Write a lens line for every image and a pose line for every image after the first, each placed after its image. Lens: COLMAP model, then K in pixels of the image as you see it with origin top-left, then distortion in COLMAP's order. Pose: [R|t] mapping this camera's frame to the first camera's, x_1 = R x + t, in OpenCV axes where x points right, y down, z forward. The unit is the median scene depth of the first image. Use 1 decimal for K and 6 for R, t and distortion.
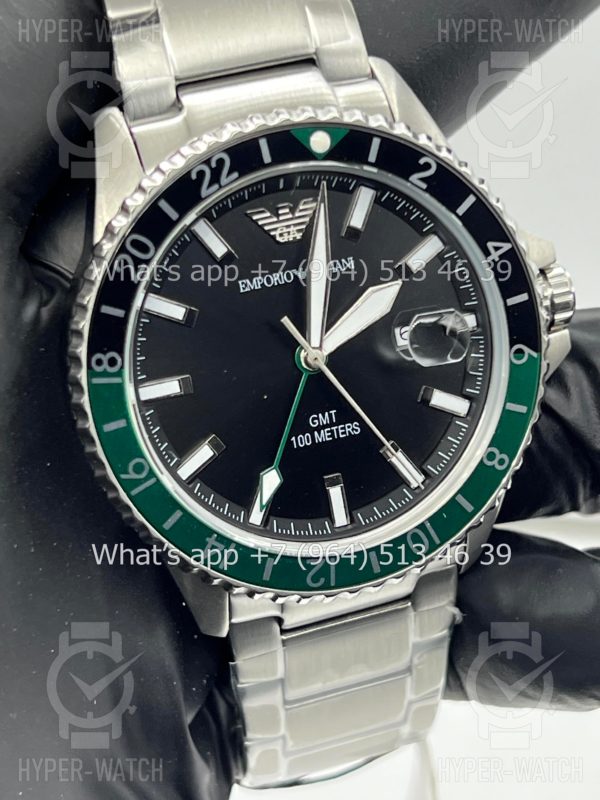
lens RADIAL K [[1874.5, 0, 286.8], [0, 1874.5, 405.0], [0, 0, 1]] dist [0.313179, 0.000000]
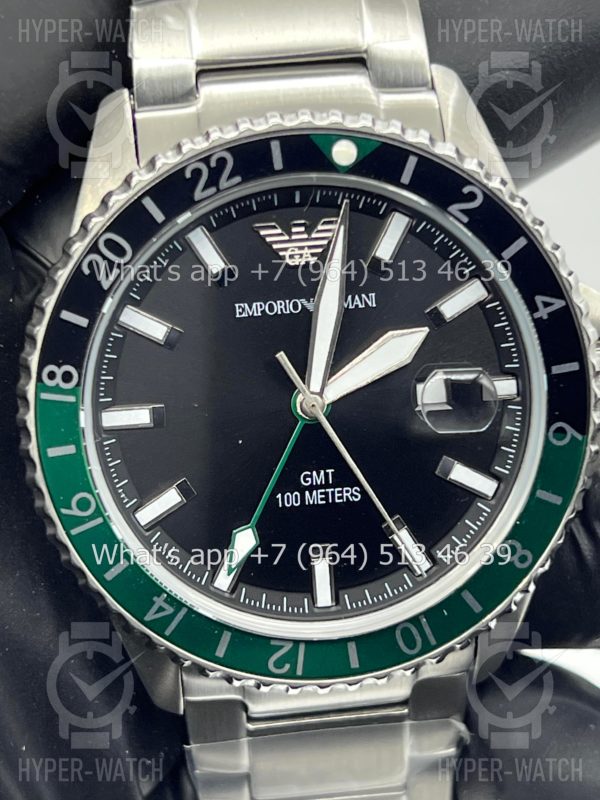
lens RADIAL K [[1874.5, 0, 283.7], [0, 1874.5, 407.6], [0, 0, 1]] dist [0.313179, 0.000000]
pose [[0.978688, 0.132284, -0.157068, 0.135606], [-0.136479, 0.990511, -0.016185, -0.008333], [0.153437, 0.037276, 0.987455, 0.159124]]
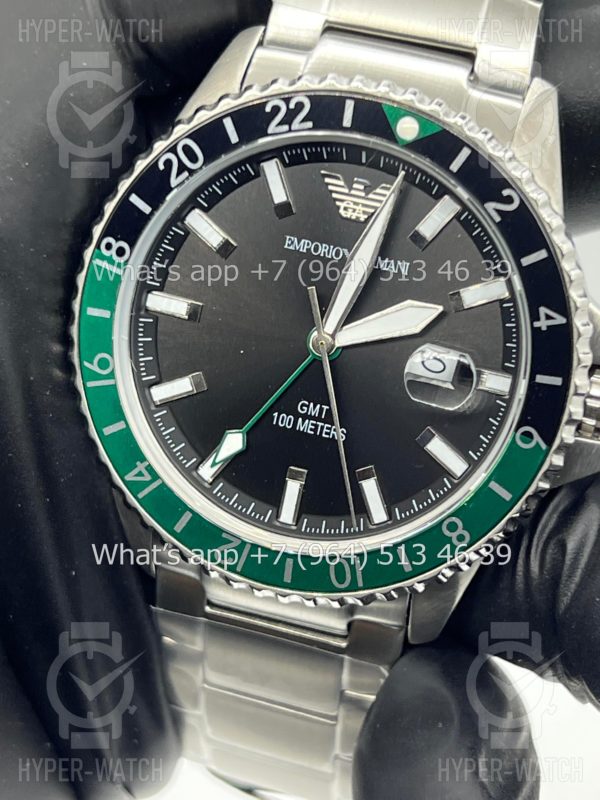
lens RADIAL K [[1874.5, 0, 291.6], [0, 1874.5, 399.0], [0, 0, 1]] dist [0.313179, 0.000000]
pose [[0.813716, 0.417616, -0.404306, 0.392263], [-0.434233, 0.899133, 0.054784, -0.044526], [0.386403, 0.130984, 0.912982, 0.142900]]
